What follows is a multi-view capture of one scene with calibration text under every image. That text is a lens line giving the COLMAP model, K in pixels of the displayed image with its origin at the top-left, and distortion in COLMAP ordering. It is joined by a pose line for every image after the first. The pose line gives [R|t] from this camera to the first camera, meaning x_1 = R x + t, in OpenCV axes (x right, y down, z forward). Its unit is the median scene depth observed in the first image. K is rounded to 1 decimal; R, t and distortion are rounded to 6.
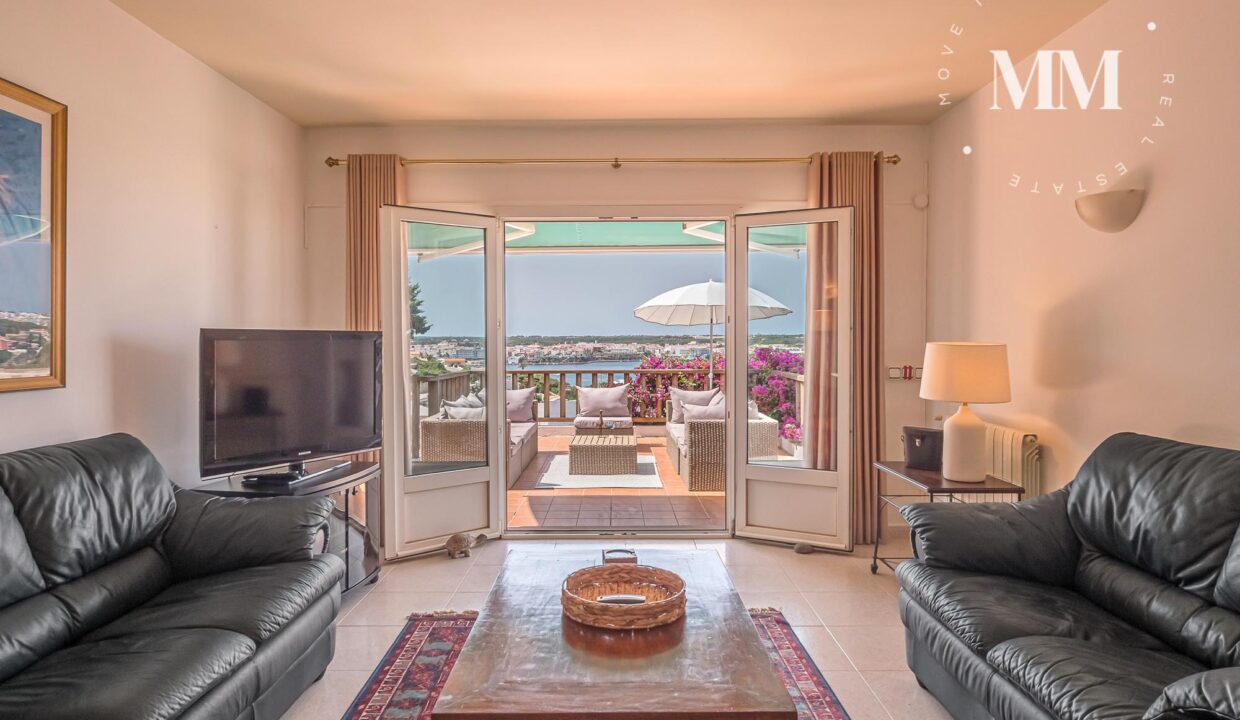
lens RADIAL K [[718.7, 0, 614.6], [0, 718.7, 367.4], [0, 0, 1]] dist [0.004051, 0.000112]
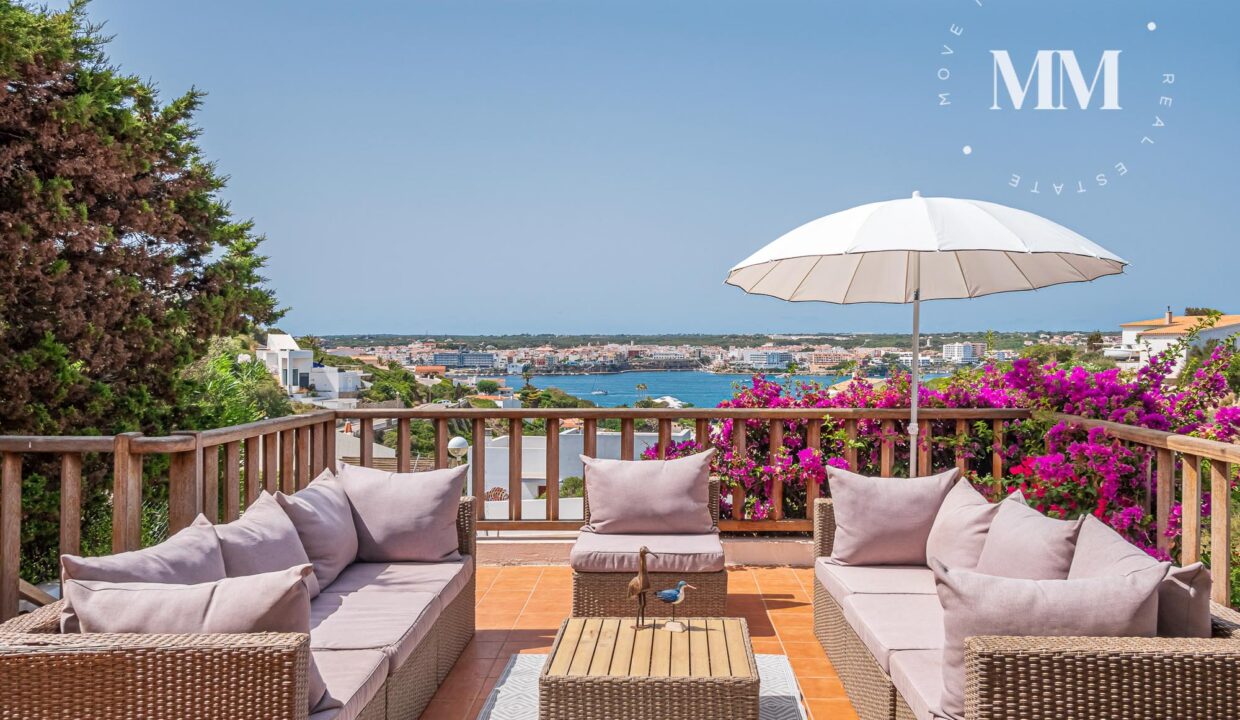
lens RADIAL K [[1011.4, 0, 685.9], [0, 1011.4, 364.1], [0, 0, 1]] dist [0.008912, 0.010556]
pose [[0.999624, 0.002432, 0.027306, -0.021987], [-0.002026, 0.999887, -0.014881, -0.035588], [-0.027339, 0.014820, 0.999516, 0.944035]]
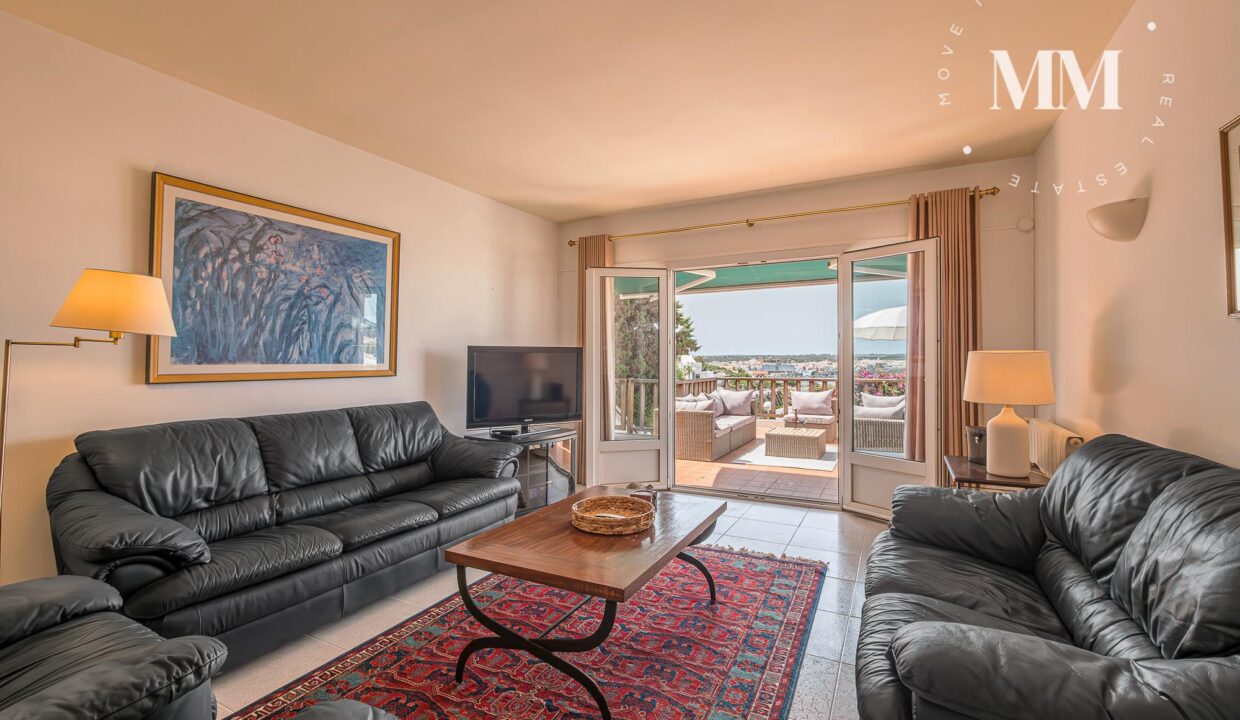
lens RADIAL K [[533.1, 0, 620.0], [0, 533.1, 360.0], [0, 0, 1]] dist [-0.001029, 0.000031]
pose [[0.888259, 0.000037, -0.459343, 0.254632], [-0.015499, 0.999433, -0.029891, 0.010466], [0.459081, 0.033670, 0.887756, -0.003957]]
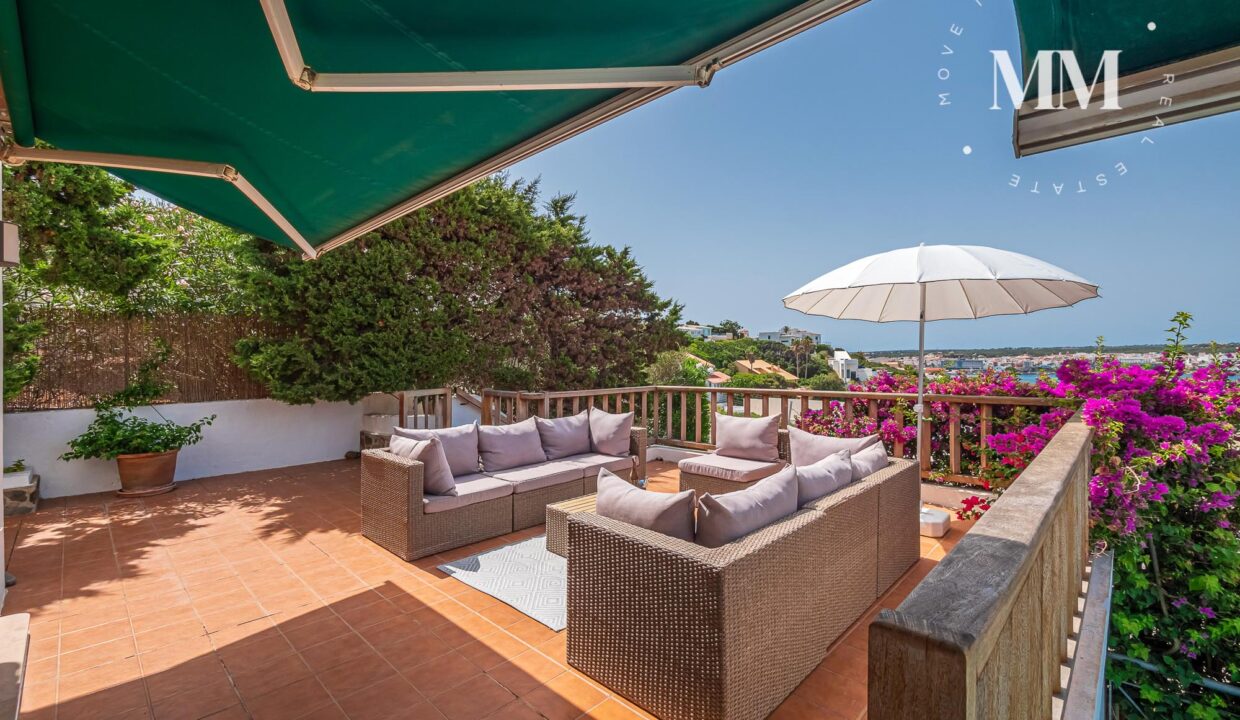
lens RADIAL K [[533.1, 0, 620.0], [0, 533.1, 360.0], [0, 0, 1]] dist [-0.001029, 0.000031]
pose [[0.725904, -0.006595, -0.687764, 0.558567], [-0.011792, 0.999688, -0.022032, -0.033159], [0.687694, 0.024103, 0.725600, 1.141728]]
